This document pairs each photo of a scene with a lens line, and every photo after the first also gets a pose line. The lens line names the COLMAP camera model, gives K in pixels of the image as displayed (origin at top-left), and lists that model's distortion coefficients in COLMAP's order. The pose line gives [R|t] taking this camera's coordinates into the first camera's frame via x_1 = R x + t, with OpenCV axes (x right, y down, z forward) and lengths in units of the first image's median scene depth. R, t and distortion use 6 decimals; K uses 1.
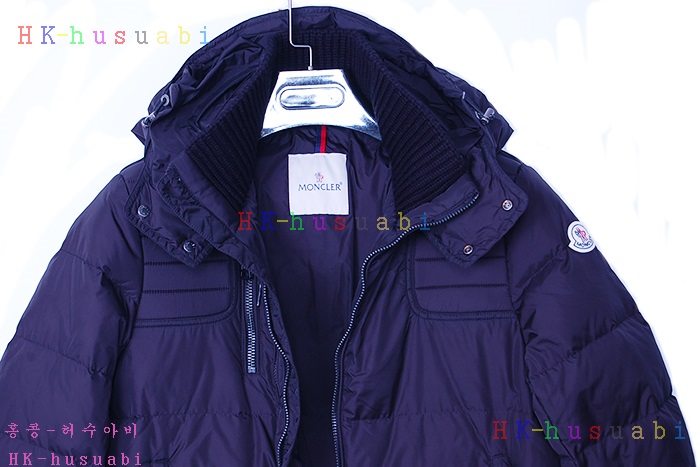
lens RADIAL K [[1654.5, 0, 350.0], [0, 1654.5, 233.5], [0, 0, 1]] dist [-0.067500, -0.149083]
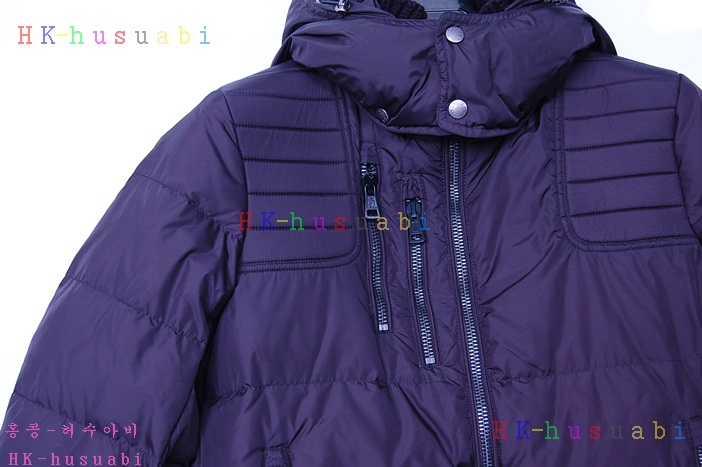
lens RADIAL K [[634.1, 0, 351.0], [0, 634.1, 233.5], [0, 0, 1]] dist [-0.000279, 0.186356]
pose [[0.997979, -0.063179, 0.006758, -0.076671], [0.063255, 0.977821, -0.199661, 0.101400], [0.006007, 0.199685, 0.979842, 0.690928]]
